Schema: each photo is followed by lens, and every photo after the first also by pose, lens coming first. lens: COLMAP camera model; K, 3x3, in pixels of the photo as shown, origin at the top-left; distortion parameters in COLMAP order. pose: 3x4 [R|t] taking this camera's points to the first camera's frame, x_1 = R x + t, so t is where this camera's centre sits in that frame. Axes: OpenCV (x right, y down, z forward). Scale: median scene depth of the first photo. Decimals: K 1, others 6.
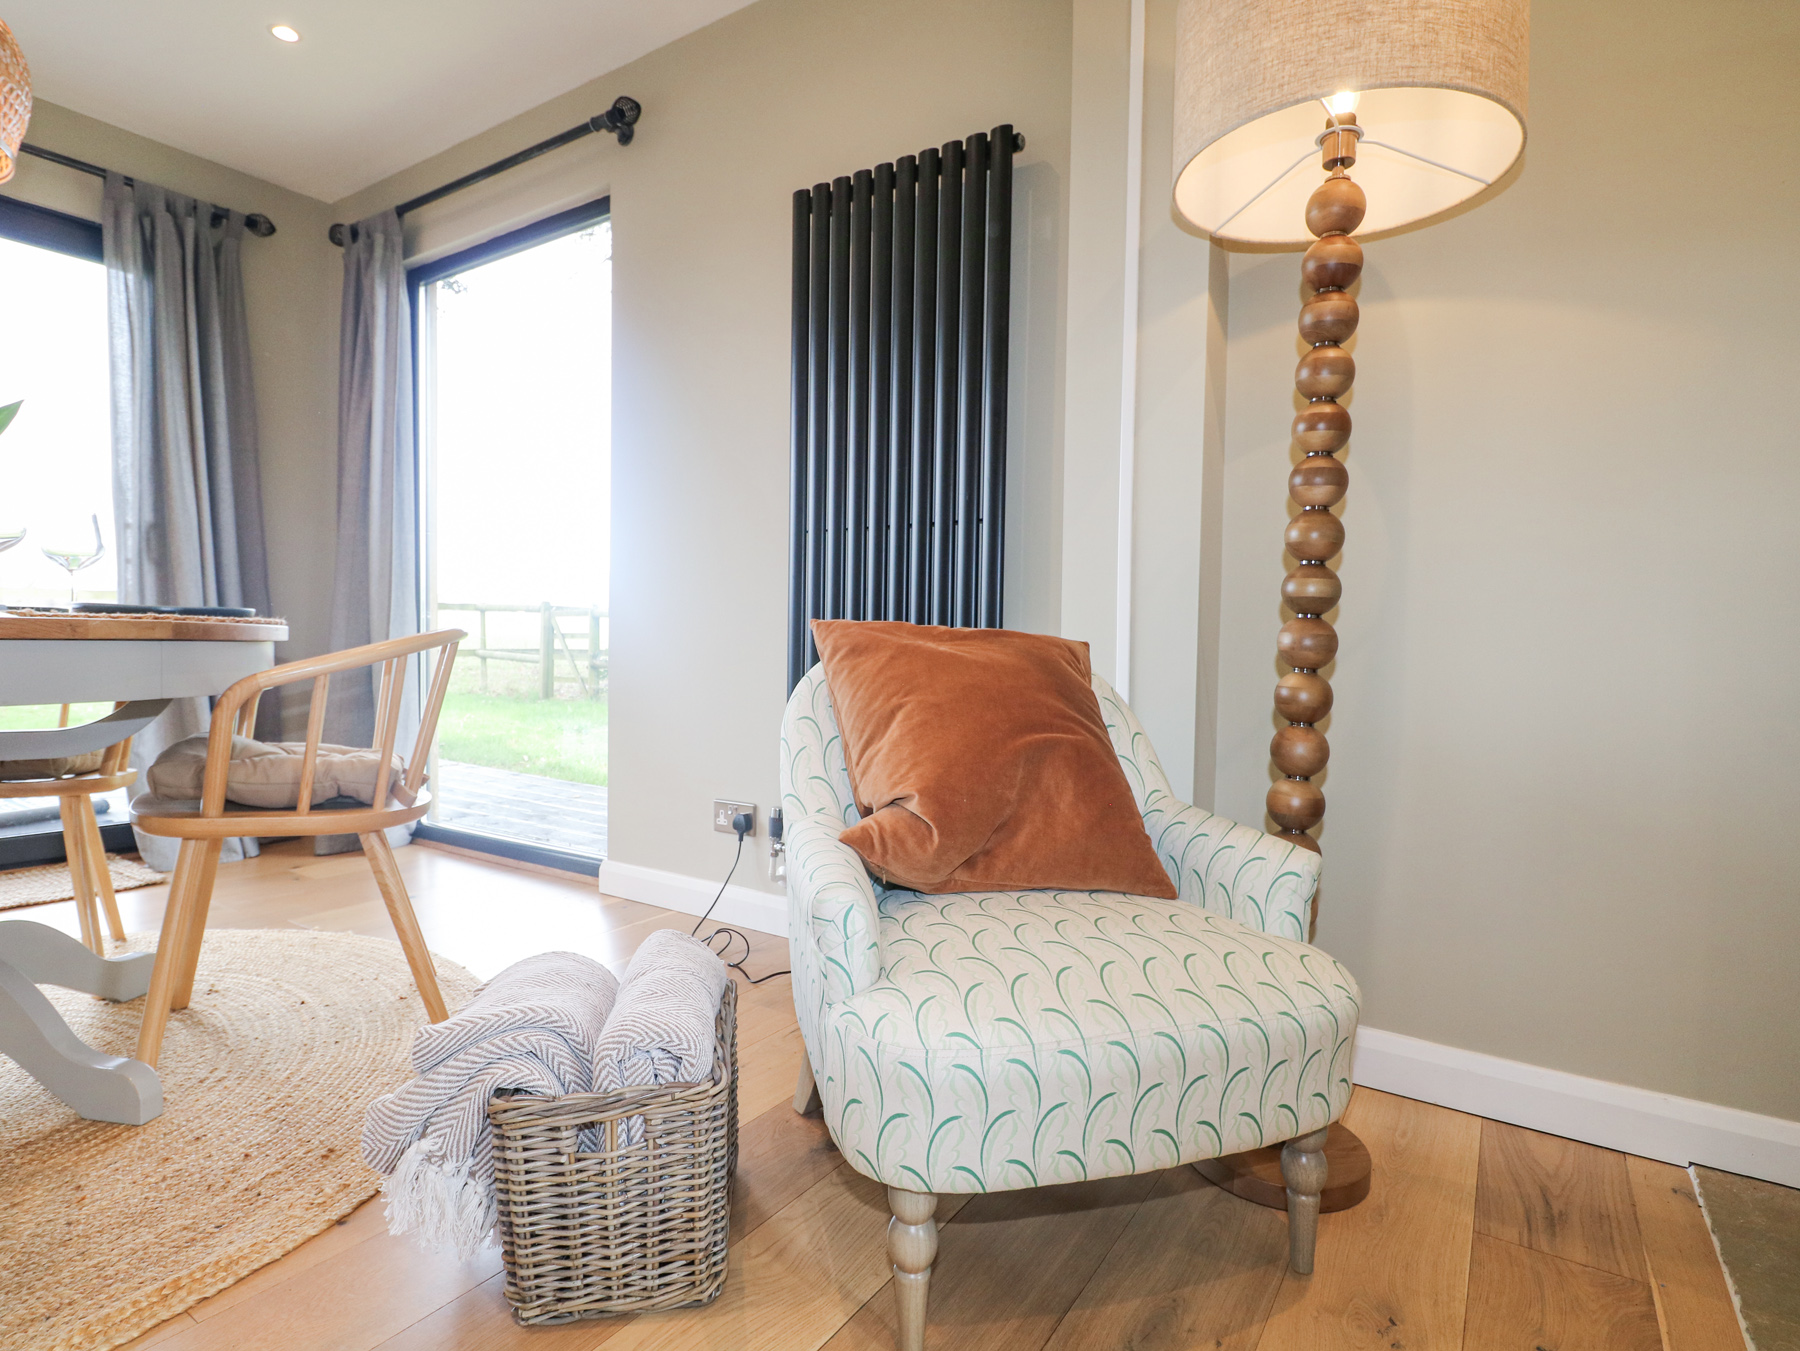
lens RADIAL K [[925.1, 0, 900.0], [0, 925.1, 675.5], [0, 0, 1]] dist [-0.011278, -0.008280]
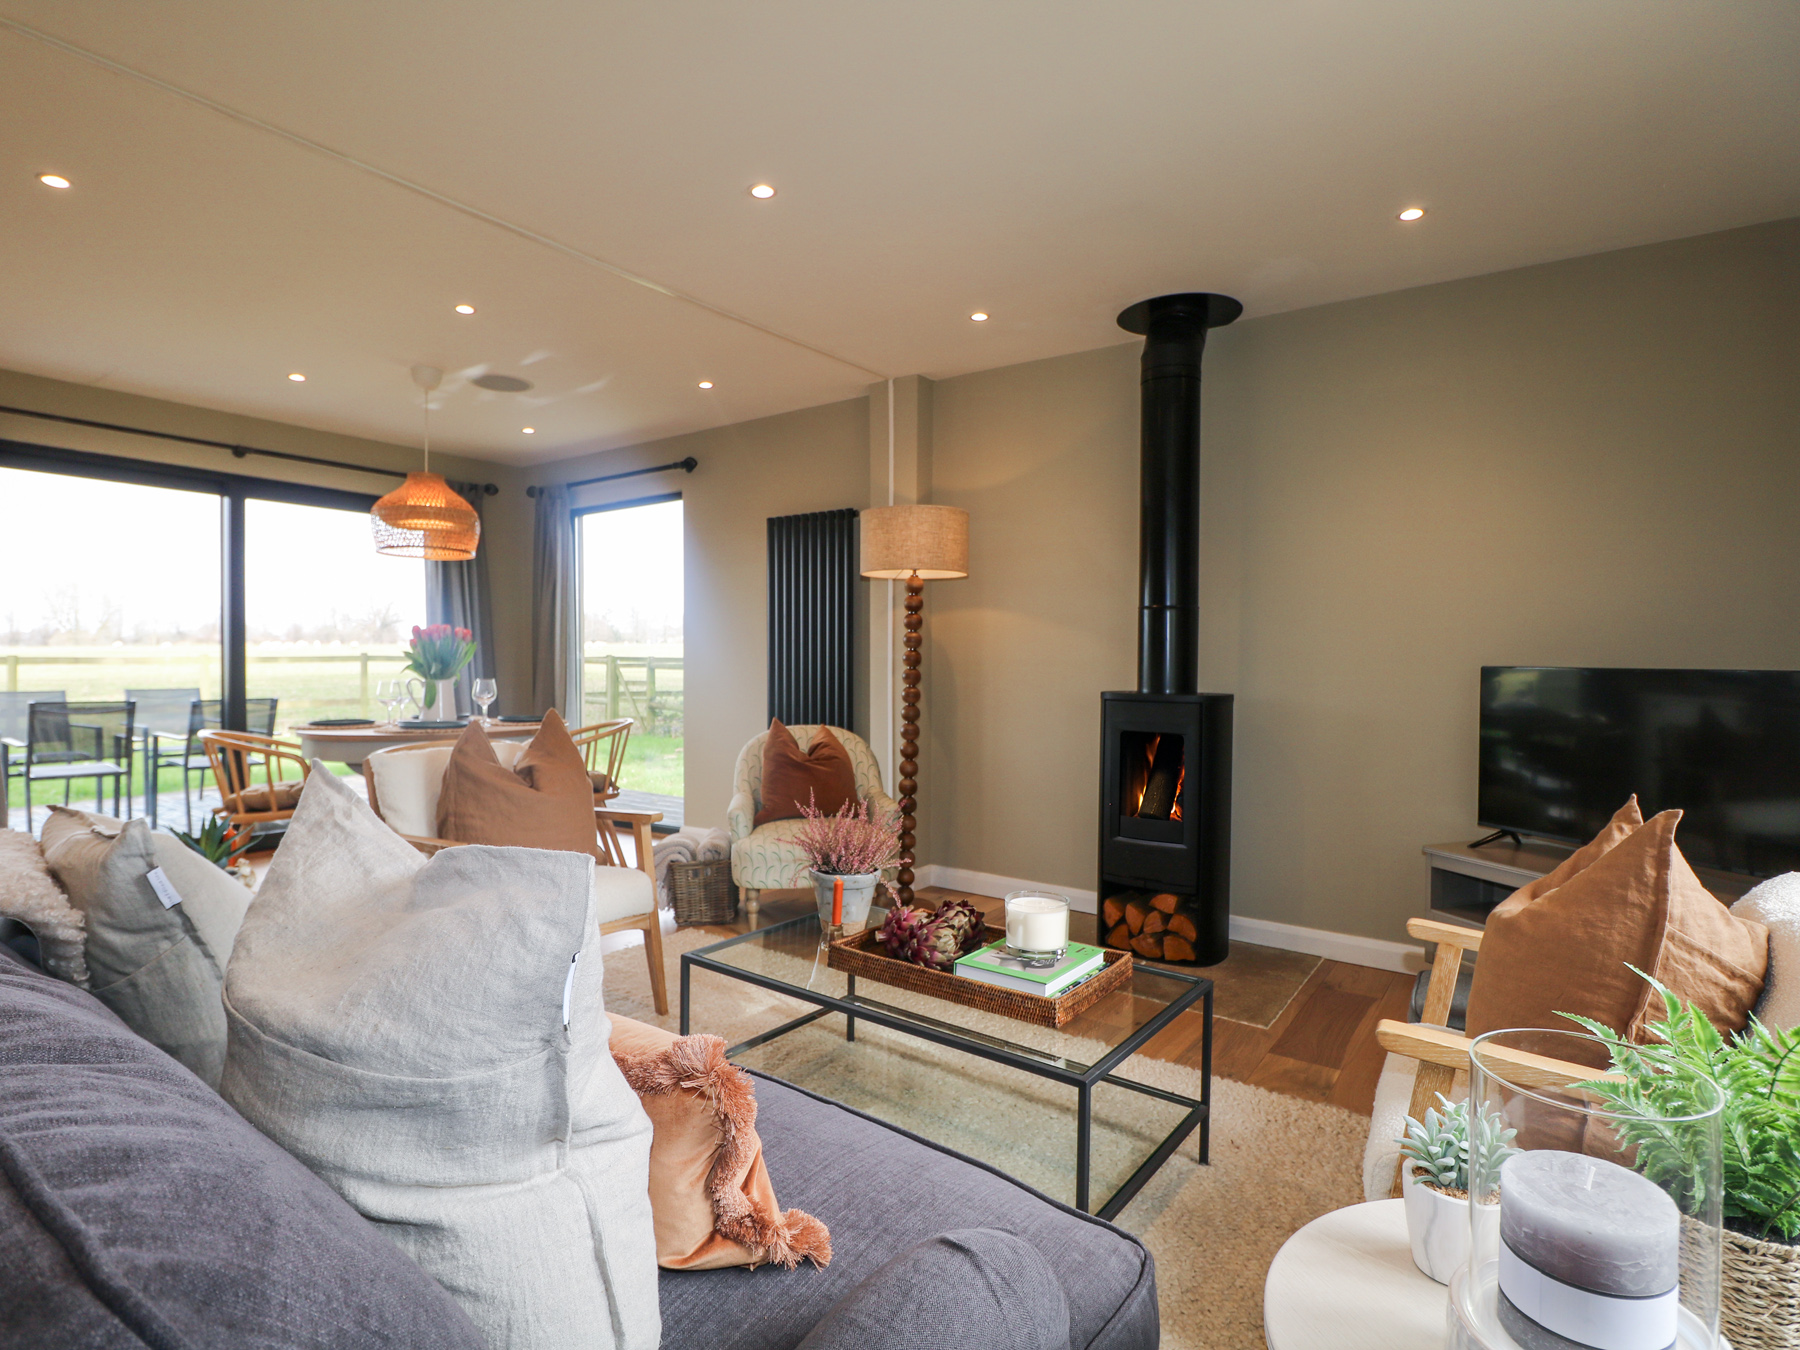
lens RADIAL K [[925.1, 0, 900.0], [0, 925.1, 675.0], [0, 0, 1]] dist [-0.011278, -0.008280]
pose [[0.999020, -0.016993, -0.040871, 0.216822], [0.015966, 0.999552, -0.025314, -0.061035], [0.041283, 0.024637, 0.998844, -0.903840]]
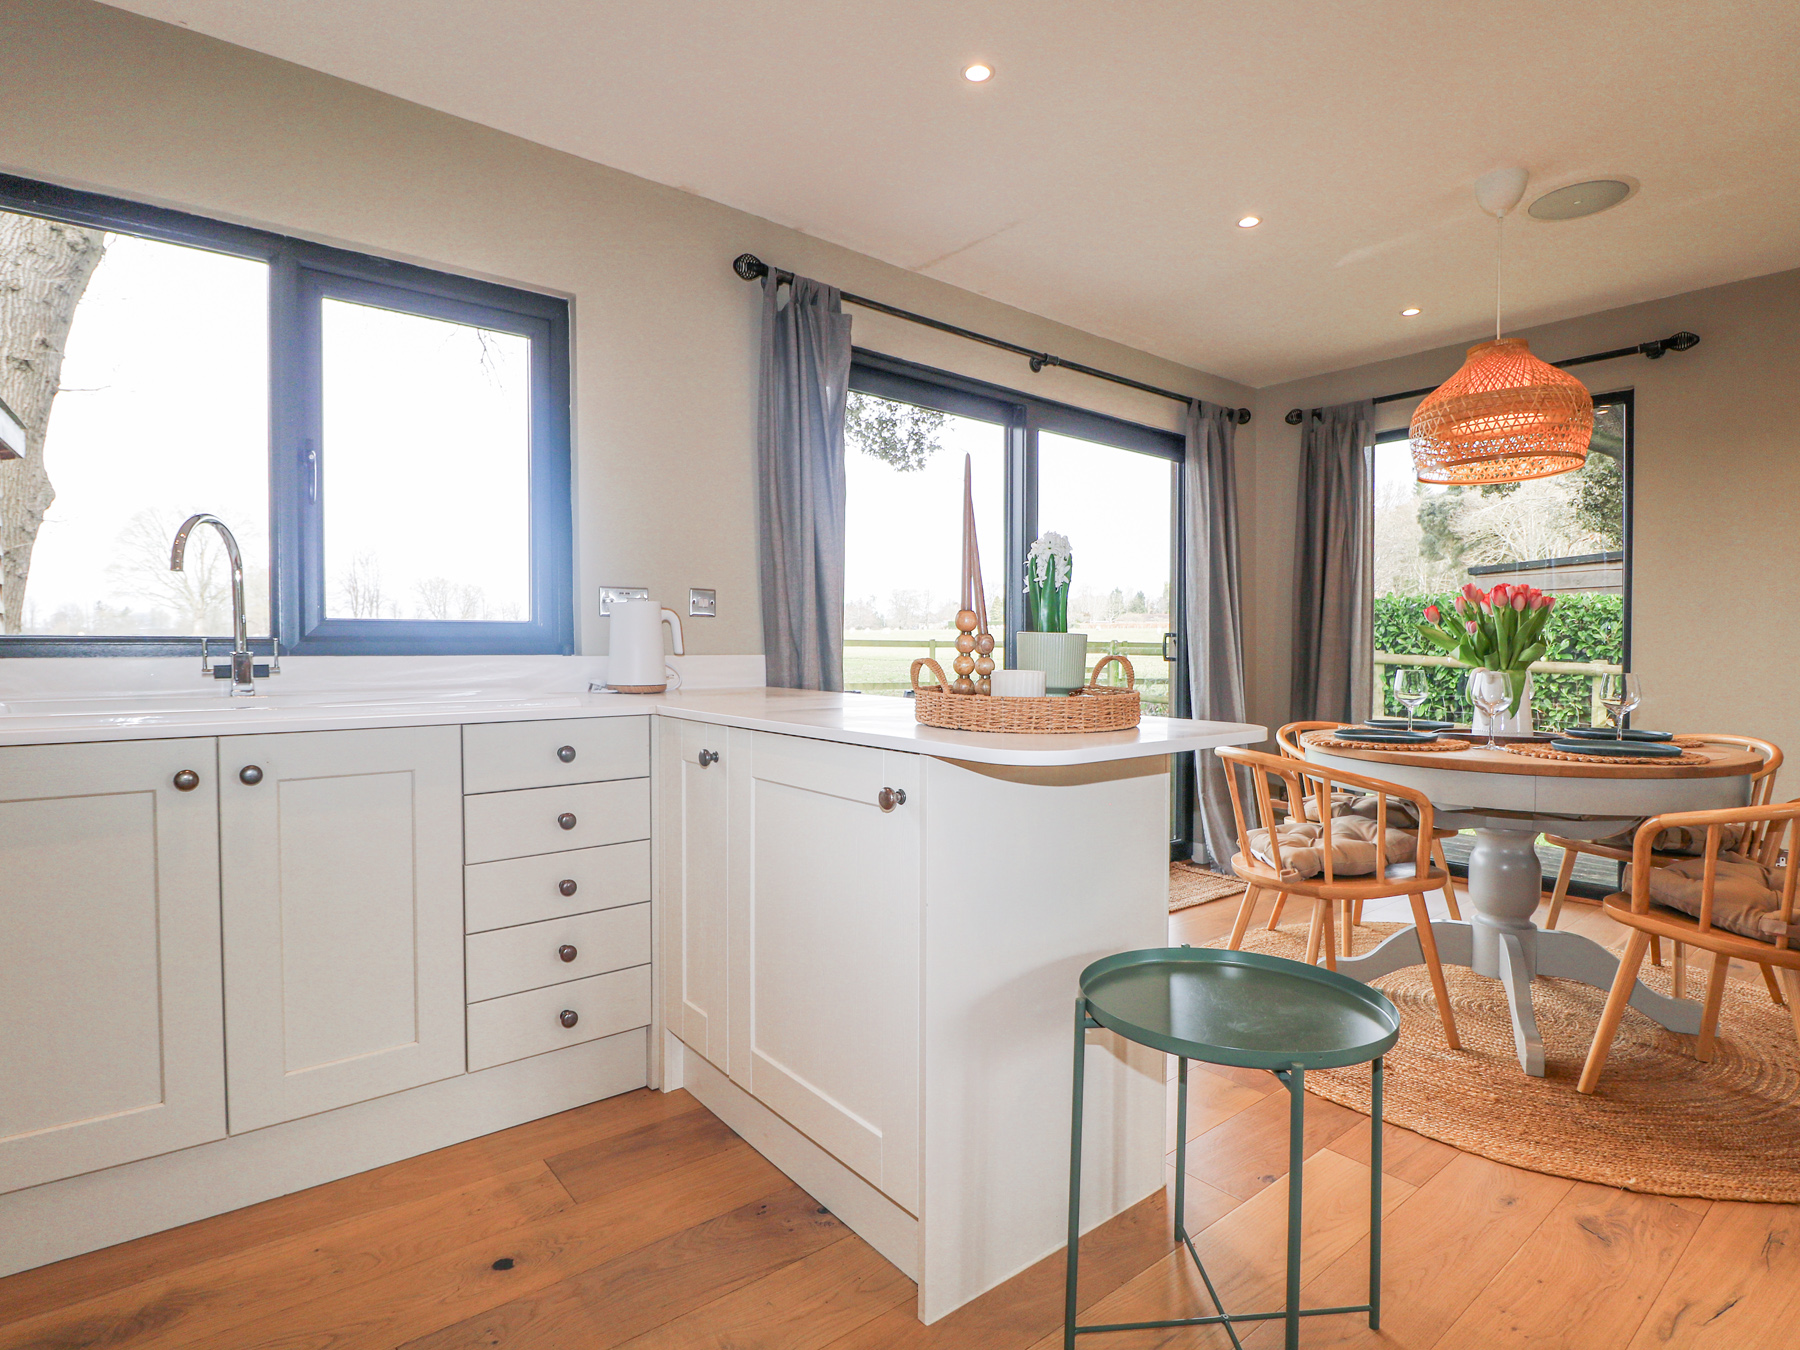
lens RADIAL K [[925.1, 0, 900.0], [0, 925.1, 675.0], [0, 0, 1]] dist [-0.011278, -0.008280]
pose [[0.949659, -0.007154, -0.313205, -0.832728], [0.003573, 0.999922, -0.012008, -0.089001], [0.313266, 0.010284, 0.949610, -0.548554]]
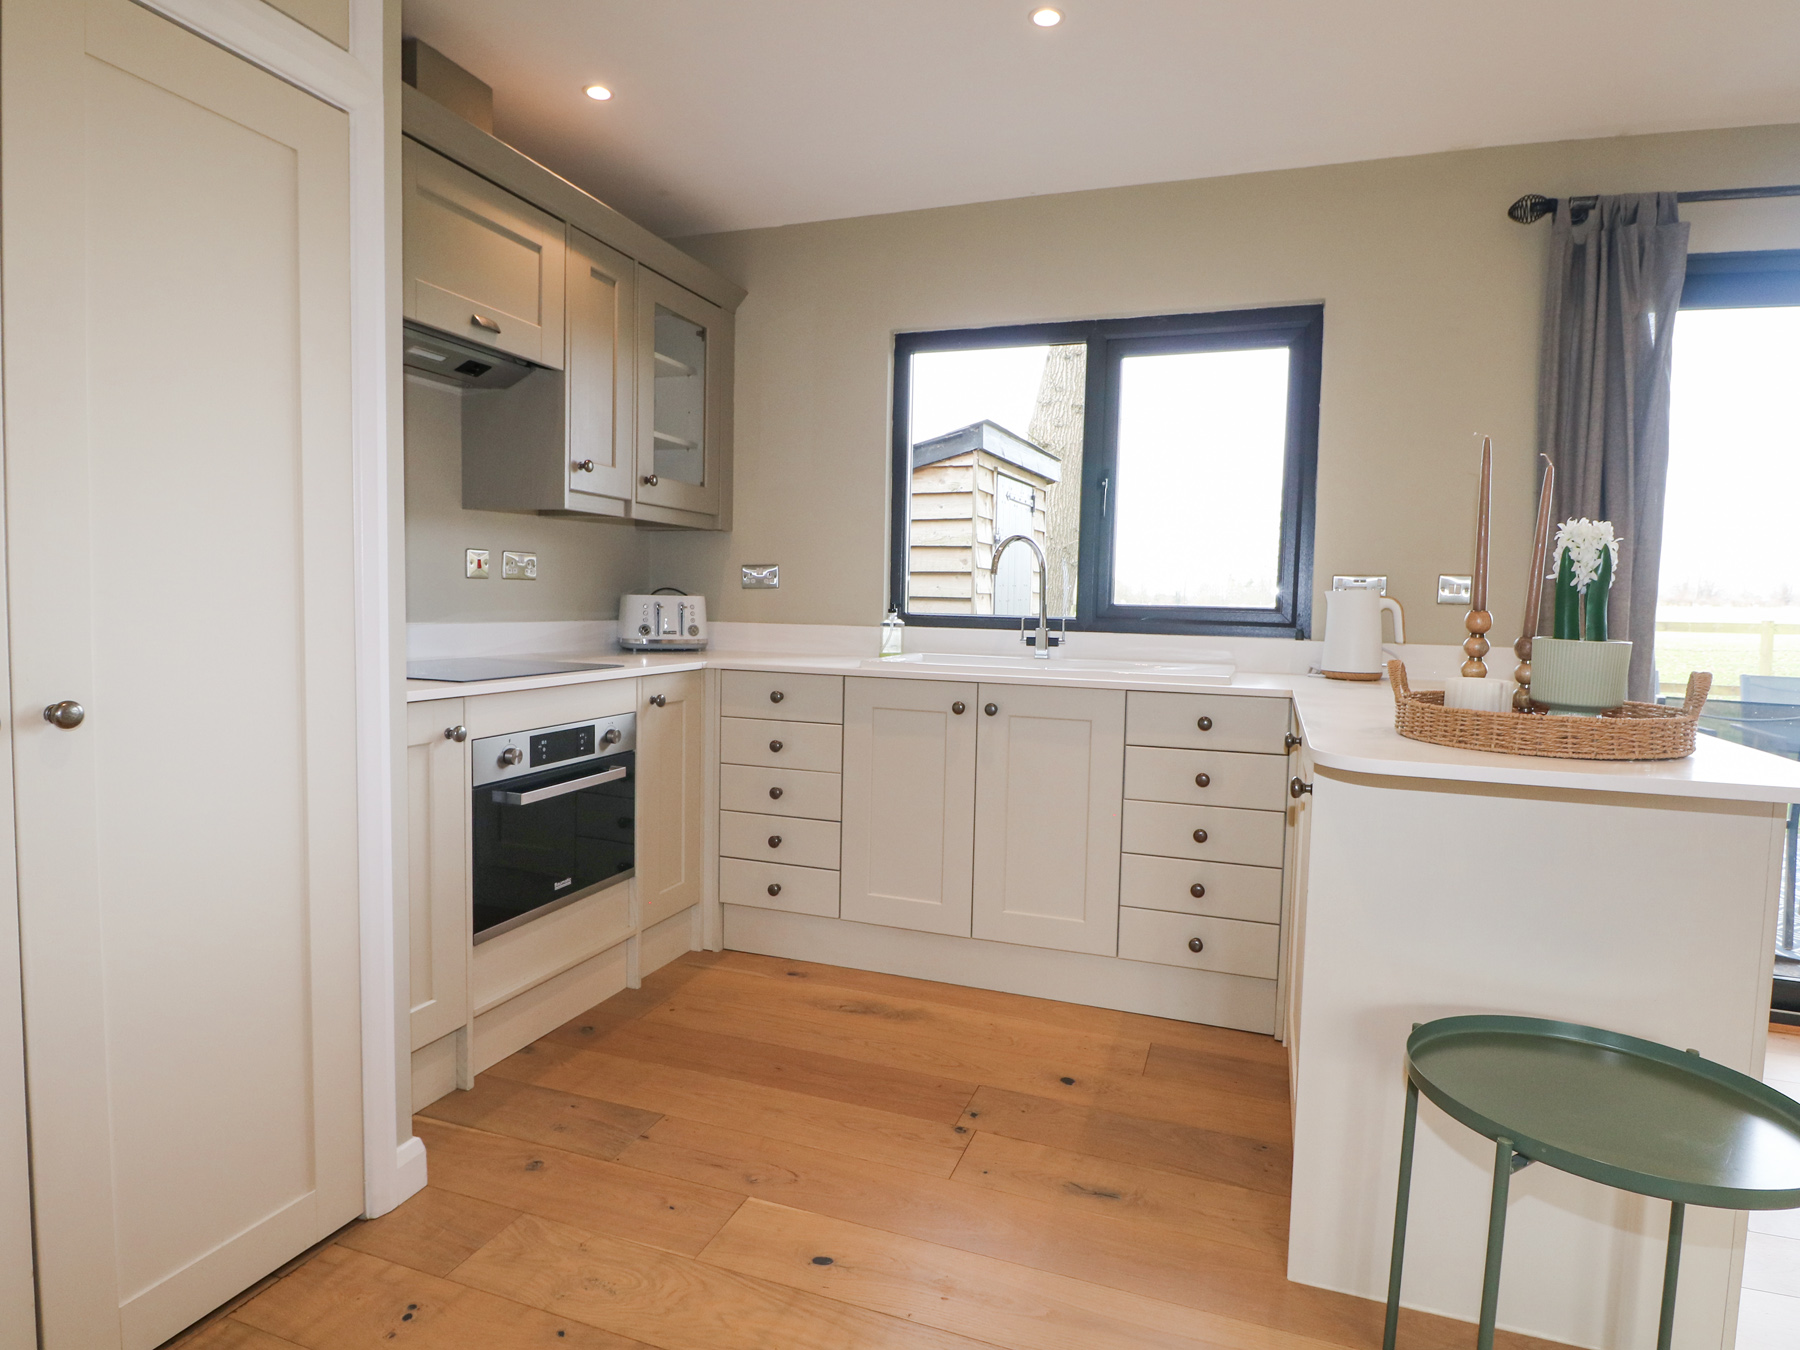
lens RADIAL K [[991.0, 0, 900.0], [0, 991.0, 675.0], [0, 0, 1]] dist [-0.002386, -0.000744]
pose [[0.227768, 0.059790, -0.971878, -0.503914], [-0.060342, 0.997061, 0.047198, -0.107110], [0.971844, 0.047895, 0.230706, -0.442176]]
